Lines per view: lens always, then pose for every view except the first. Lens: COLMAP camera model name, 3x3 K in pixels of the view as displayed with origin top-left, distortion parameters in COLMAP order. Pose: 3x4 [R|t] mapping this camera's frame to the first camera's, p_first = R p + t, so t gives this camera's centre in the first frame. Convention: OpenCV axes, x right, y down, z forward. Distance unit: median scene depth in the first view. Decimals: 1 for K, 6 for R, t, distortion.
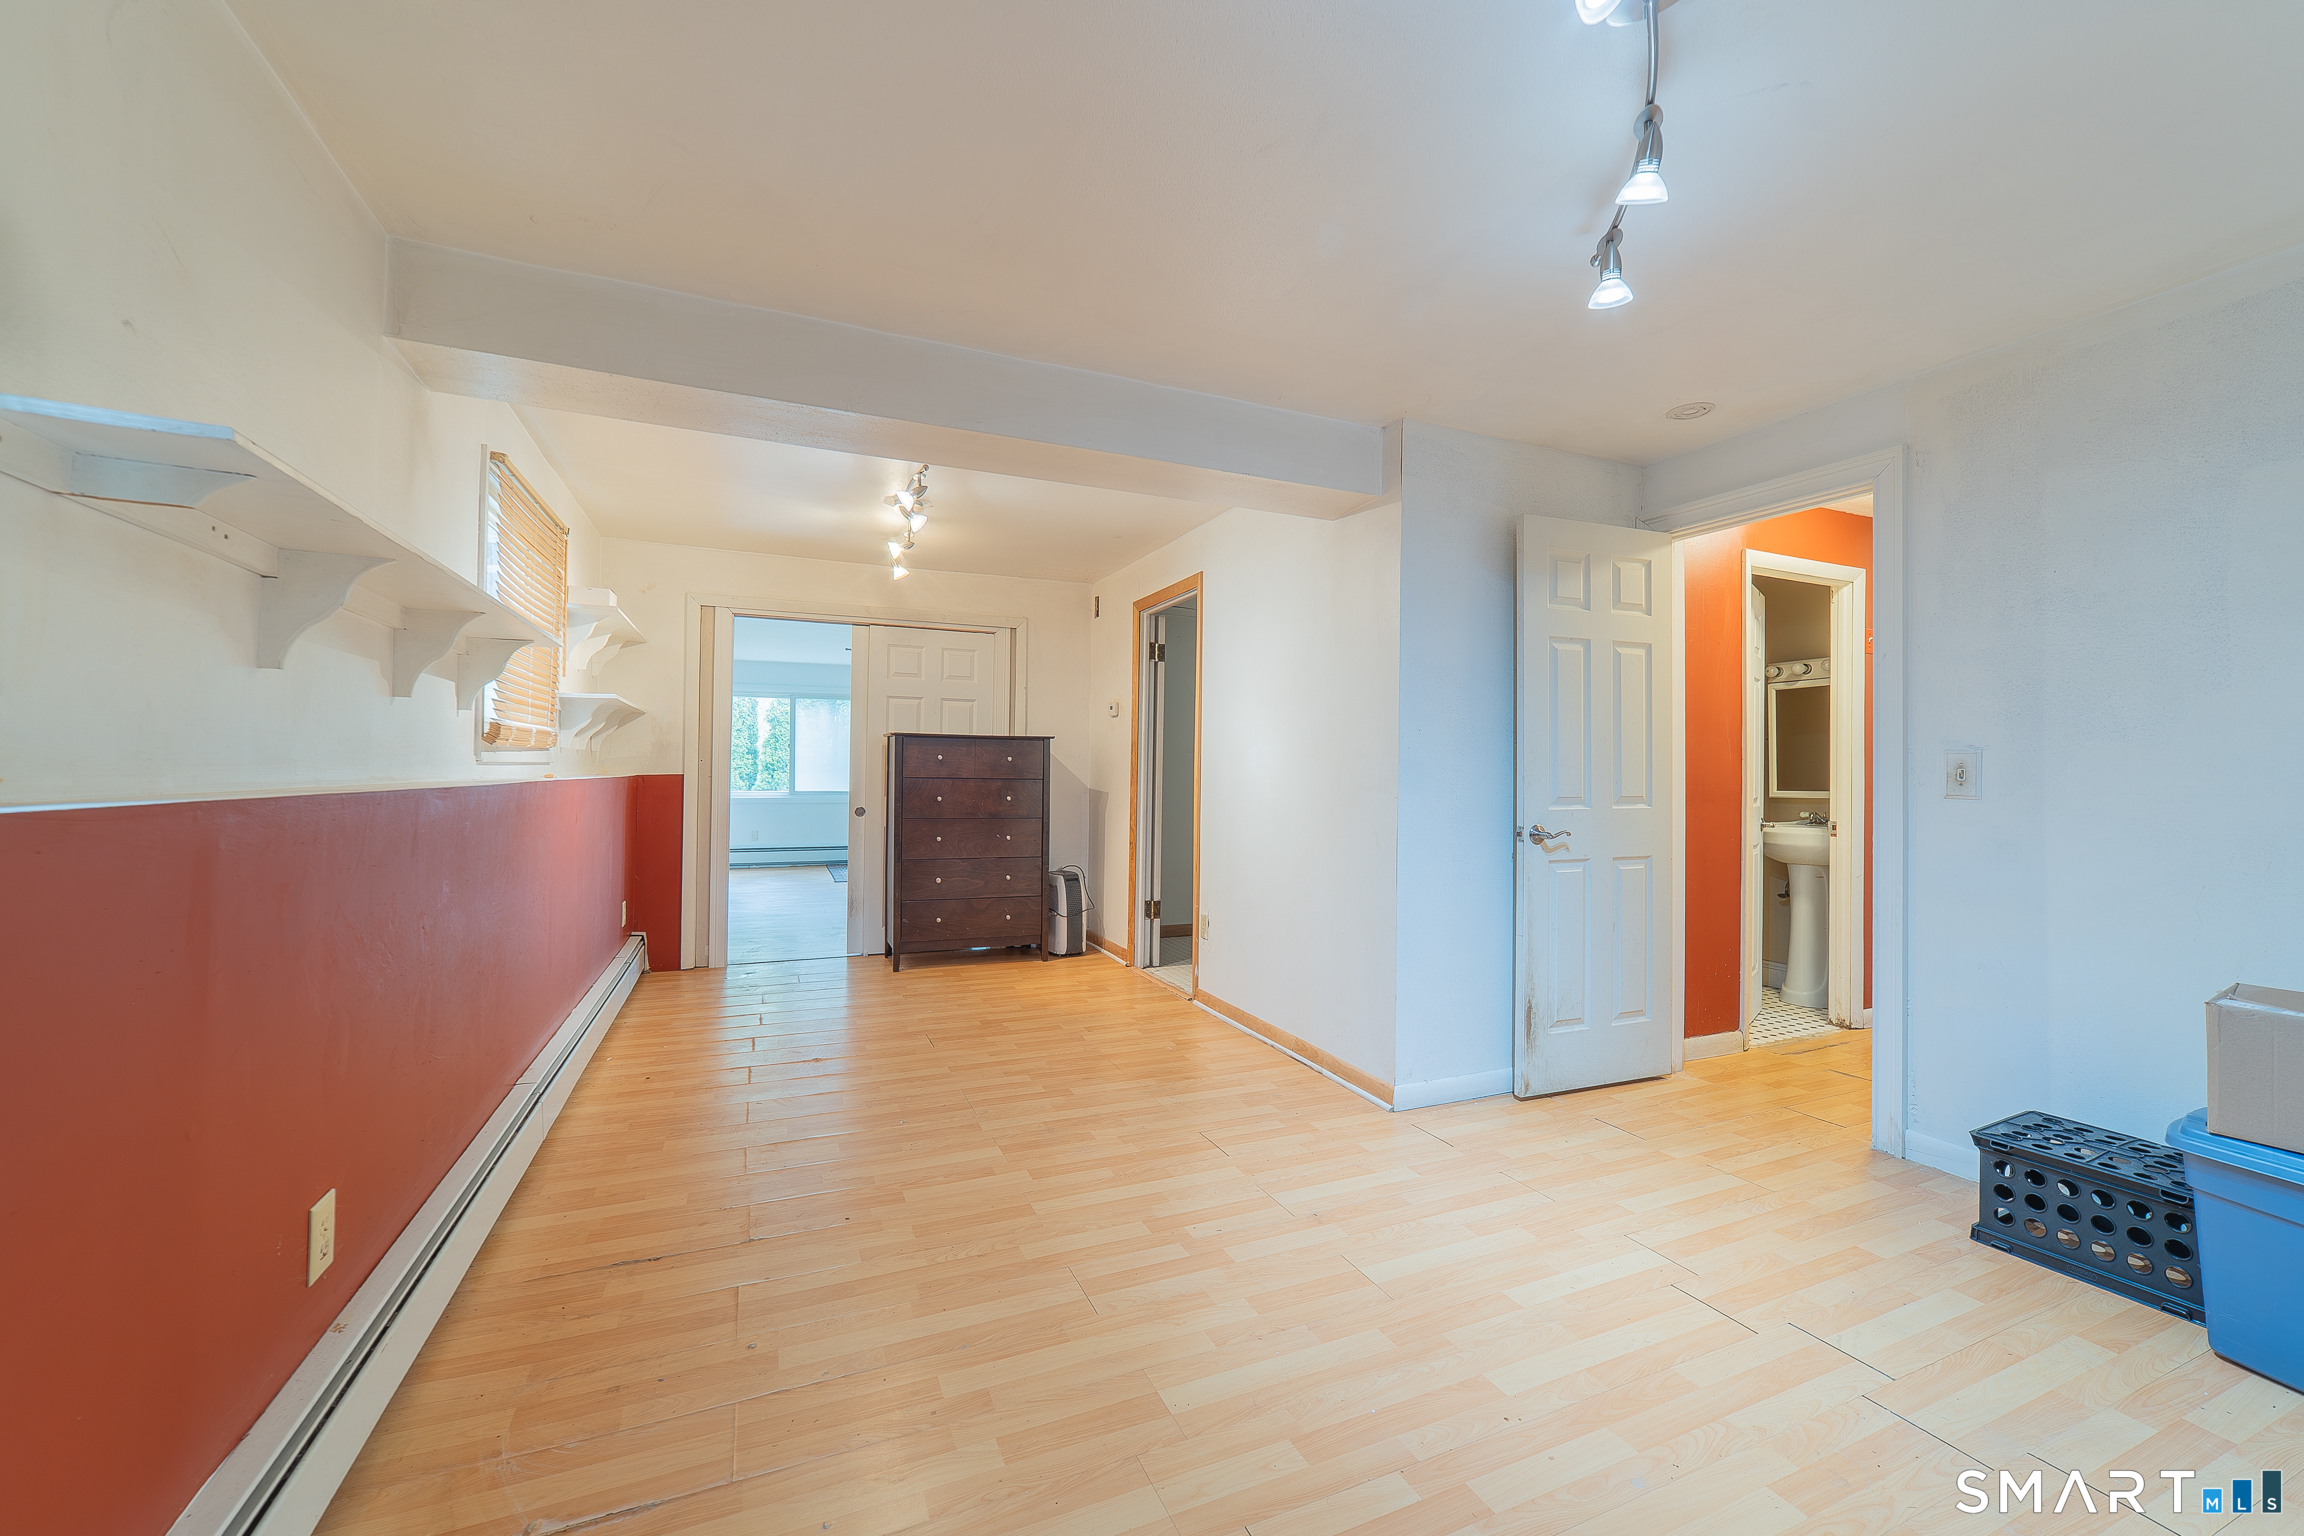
lens RADIAL K [[893.9, 0, 1147.3], [0, 893.9, 772.5], [0, 0, 1]] dist [-0.009259, 0.002302]
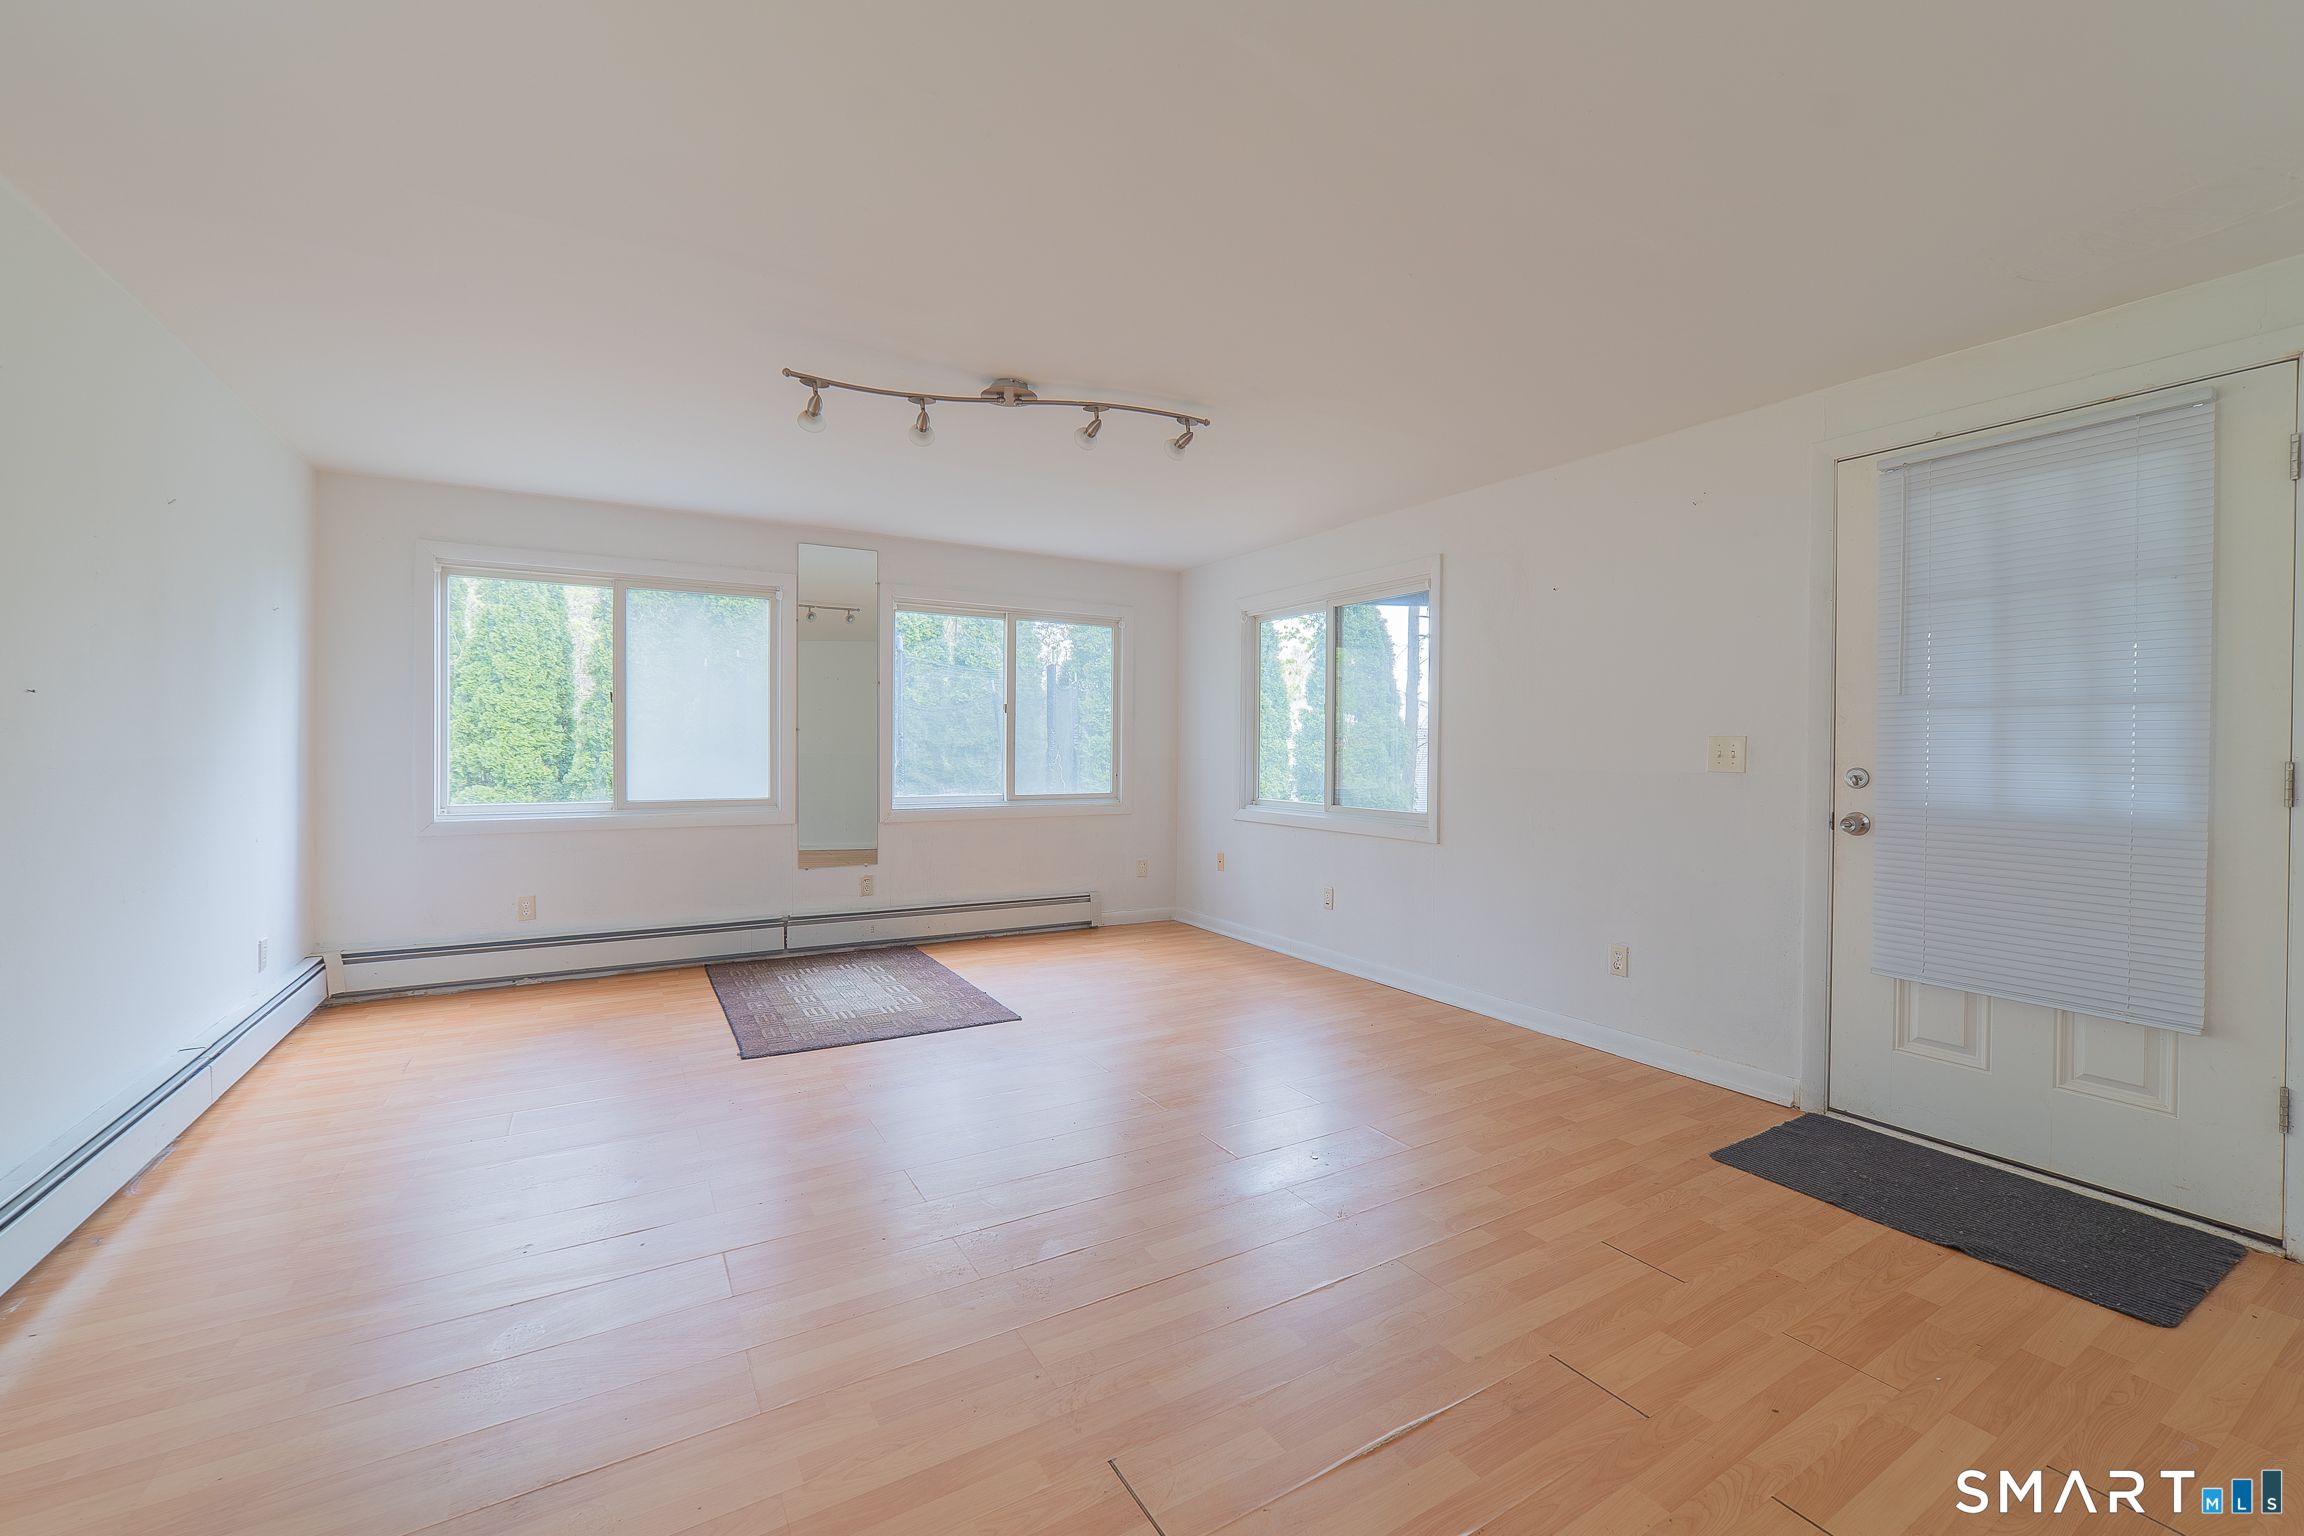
lens RADIAL K [[893.9, 0, 1146.9], [0, 893.9, 750.3], [0, 0, 1]] dist [-0.009259, 0.002302]
pose [[0.990207, -0.008129, 0.139369, -0.119385], [0.007258, 0.999951, 0.006760, -0.003409], [-0.139417, -0.005682, 0.990217, 0.312868]]
